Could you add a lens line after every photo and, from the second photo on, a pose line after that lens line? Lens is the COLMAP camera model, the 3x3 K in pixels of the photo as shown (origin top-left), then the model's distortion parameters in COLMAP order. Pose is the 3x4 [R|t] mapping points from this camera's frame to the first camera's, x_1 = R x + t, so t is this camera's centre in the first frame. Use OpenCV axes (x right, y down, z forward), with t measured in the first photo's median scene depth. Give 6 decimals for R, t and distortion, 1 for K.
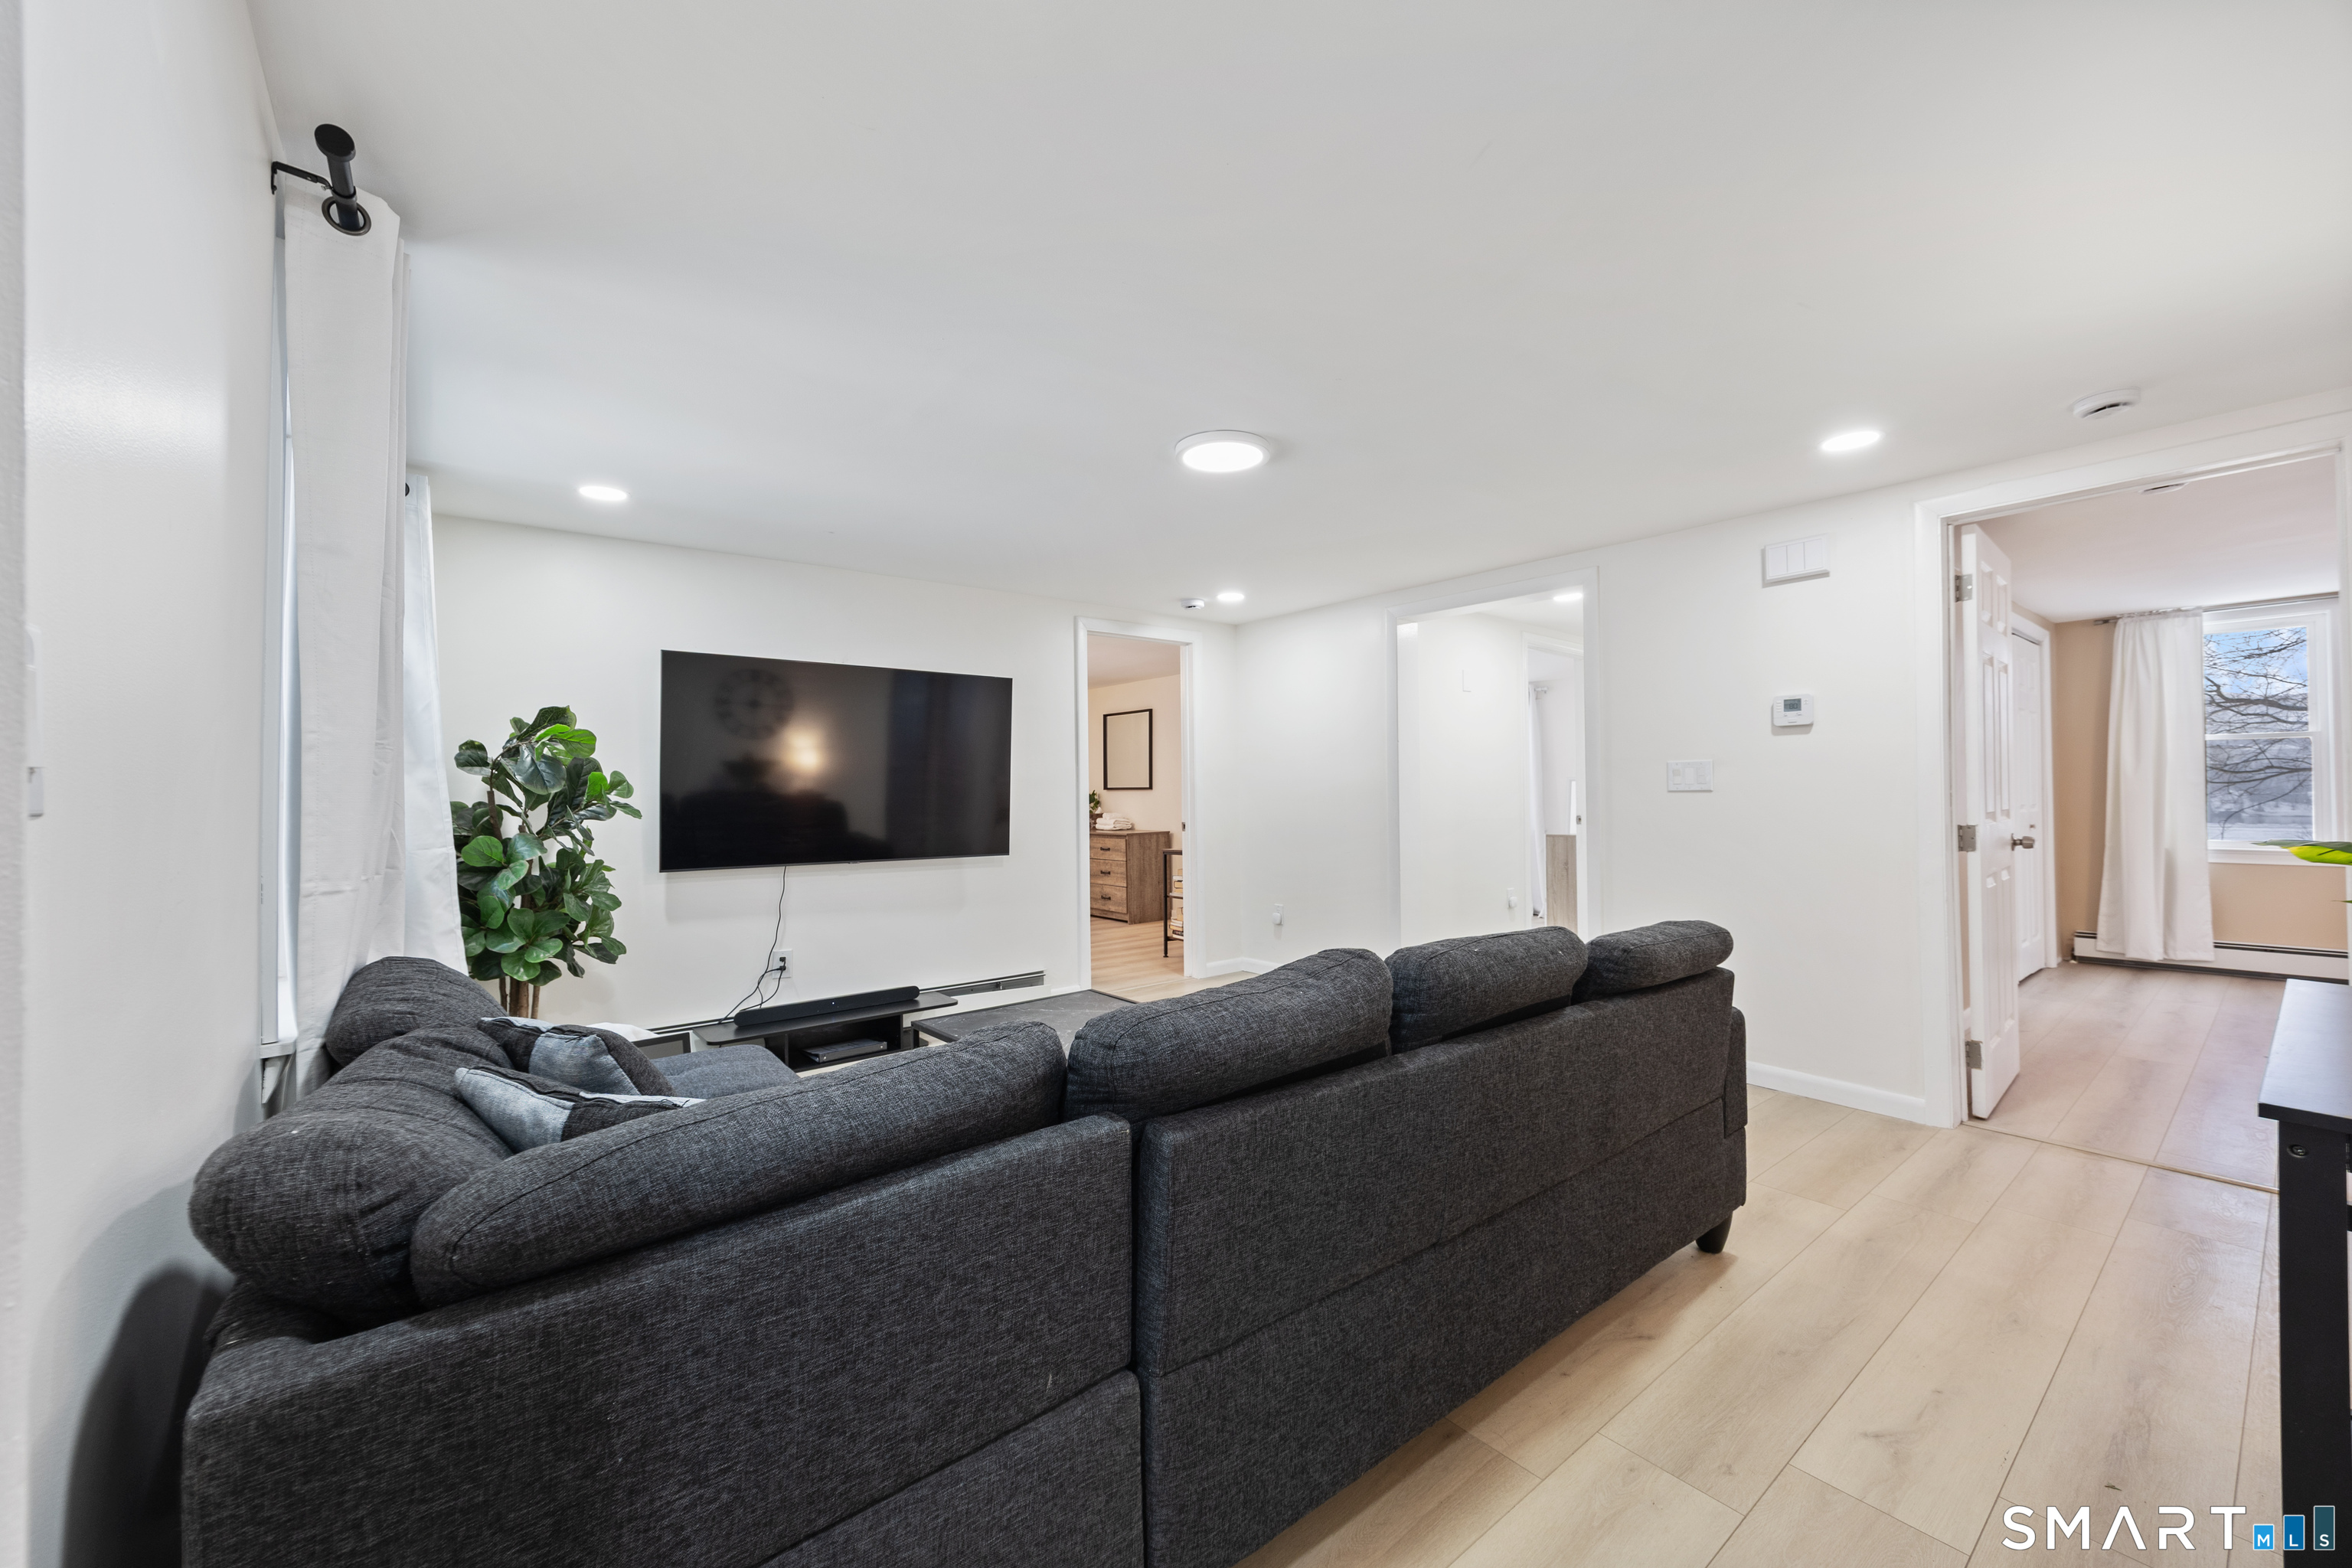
lens RADIAL K [[912.6, 0, 1170.0], [0, 912.6, 779.5], [0, 0, 1]] dist [-0.000692, 0.000077]
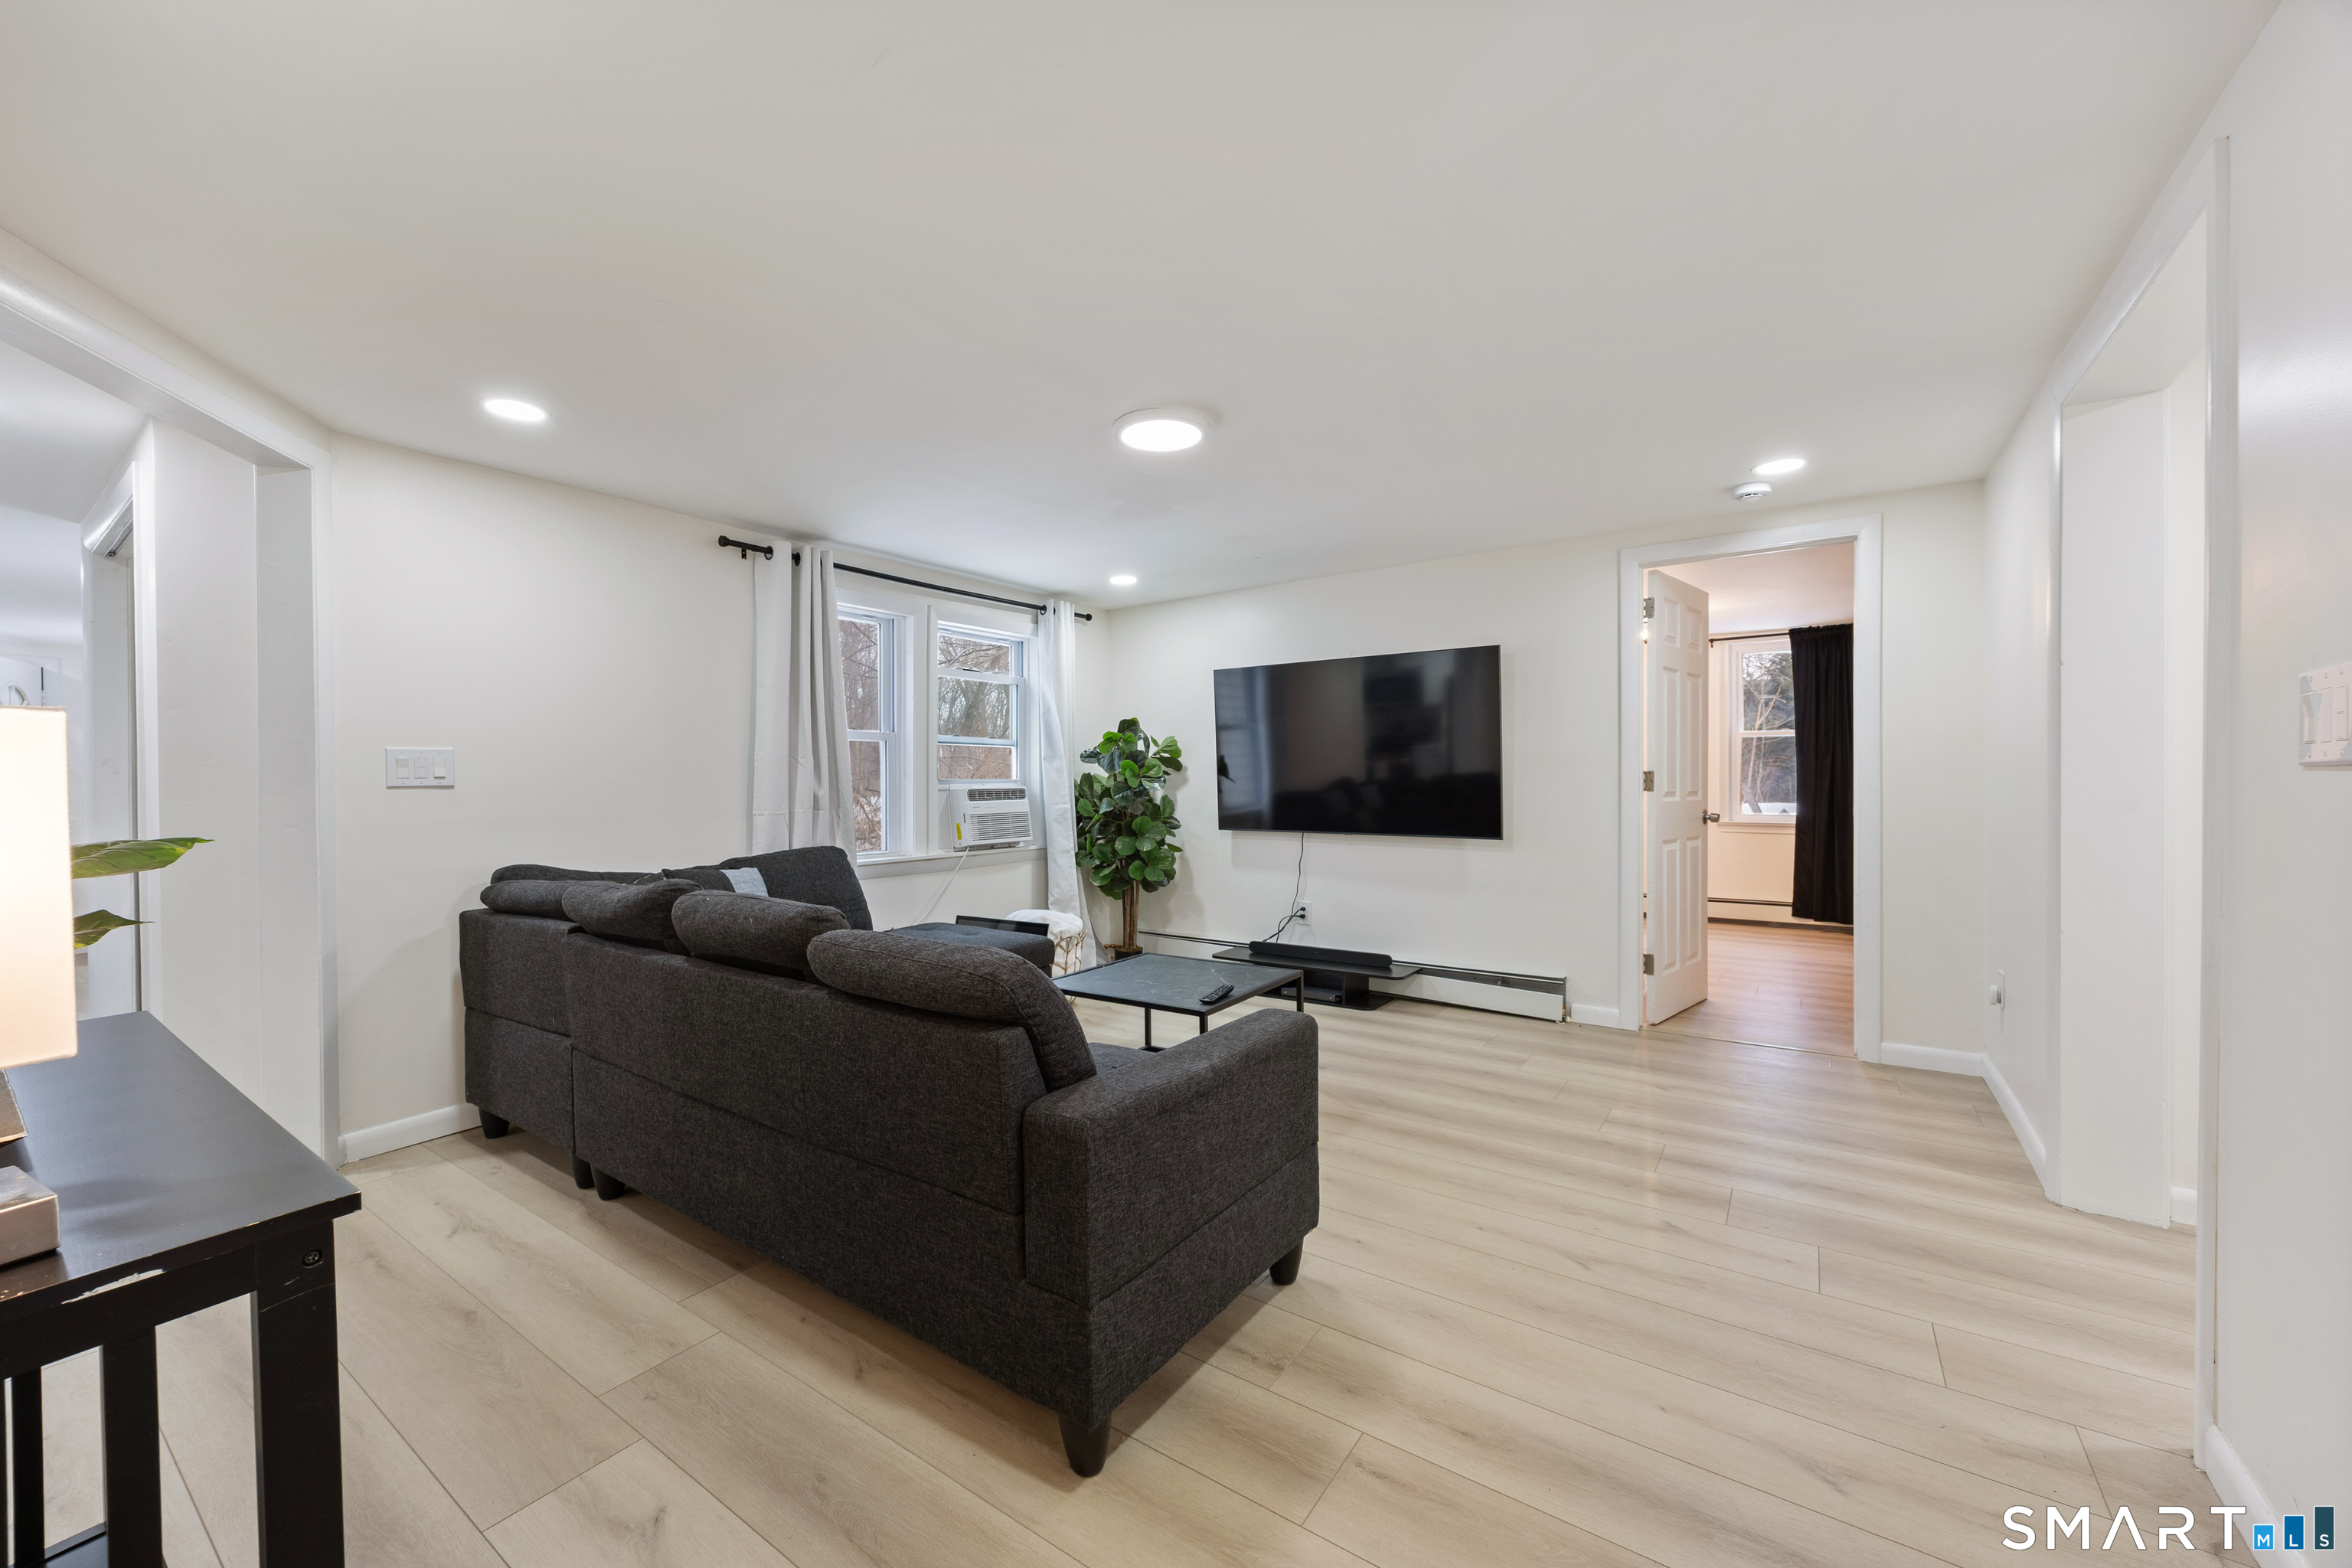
lens RADIAL K [[912.6, 0, 1170.0], [0, 912.6, 779.5], [0, 0, 1]] dist [-0.000692, 0.000077]
pose [[0.284523, 0.008785, -0.958629, 1.576419], [0.020084, 0.999684, 0.015122, 0.007007], [0.958459, -0.023555, 0.284256, 1.118601]]
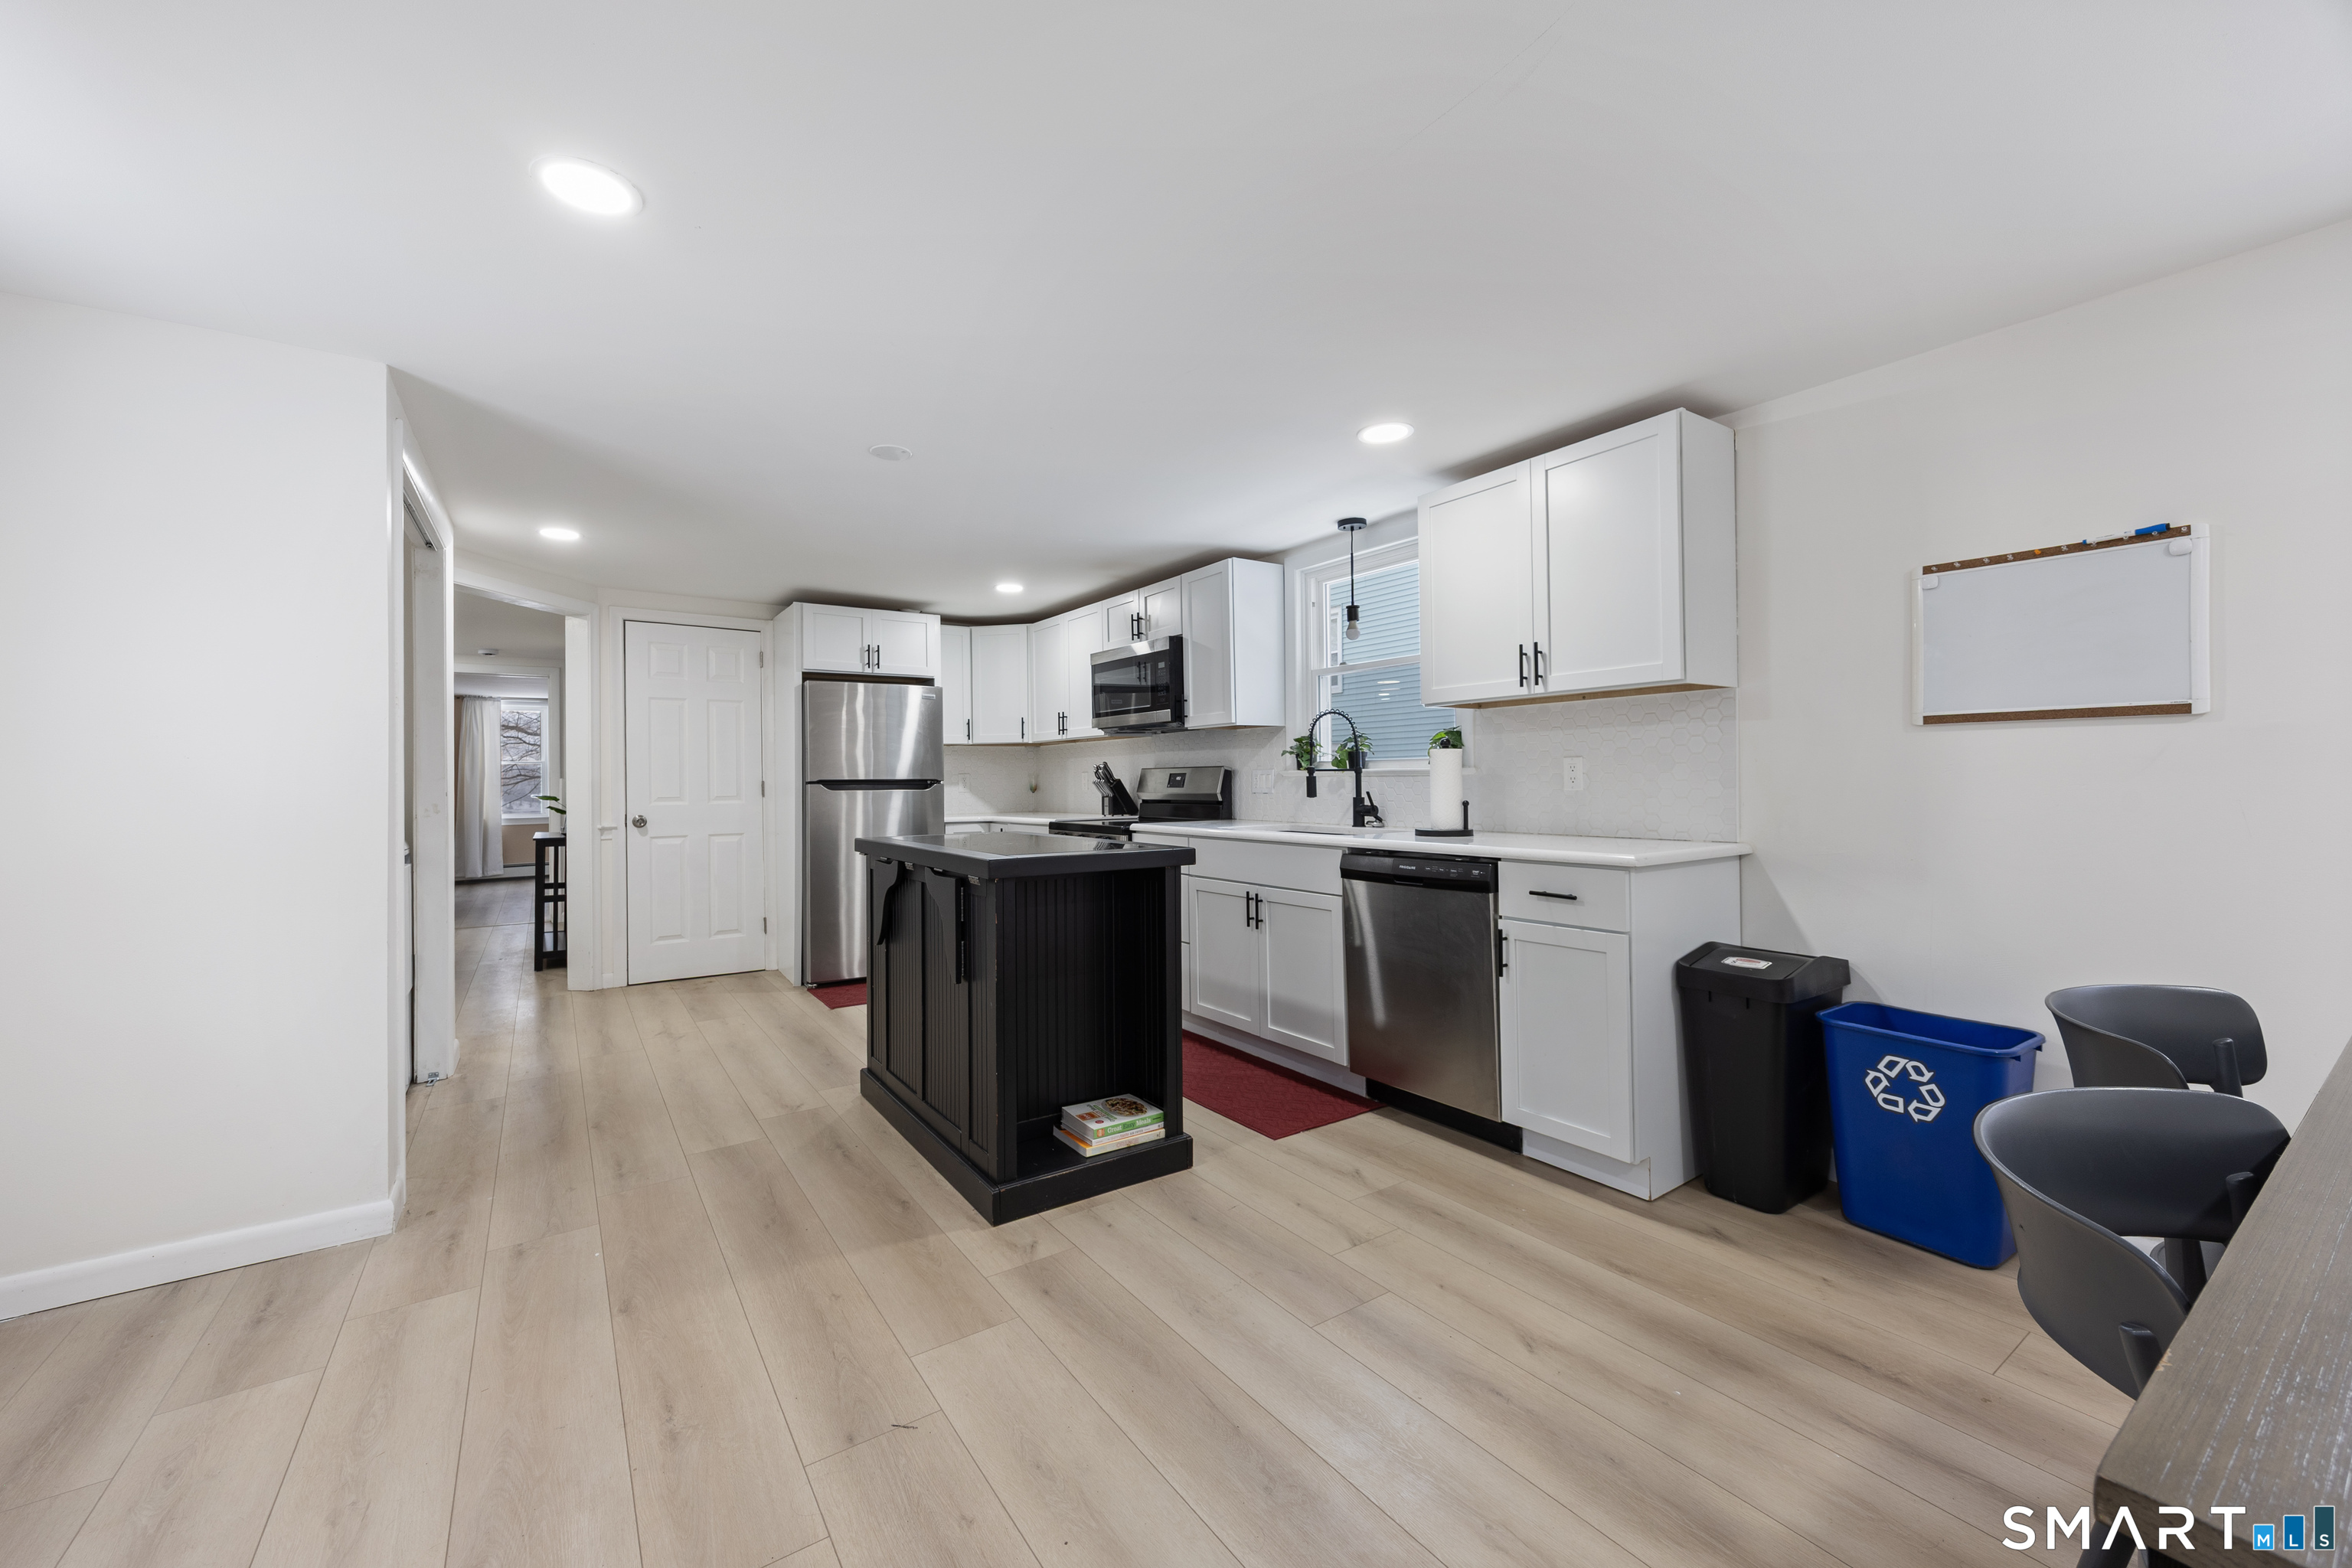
lens RADIAL K [[912.6, 0, 1170.0], [0, 912.6, 779.5], [0, 0, 1]] dist [-0.000692, 0.000077]
pose [[0.069414, 0.008725, 0.997550, -0.426195], [-0.004173, 0.999956, -0.008456, 0.001004], [-0.997579, -0.003576, 0.069448, -0.337877]]
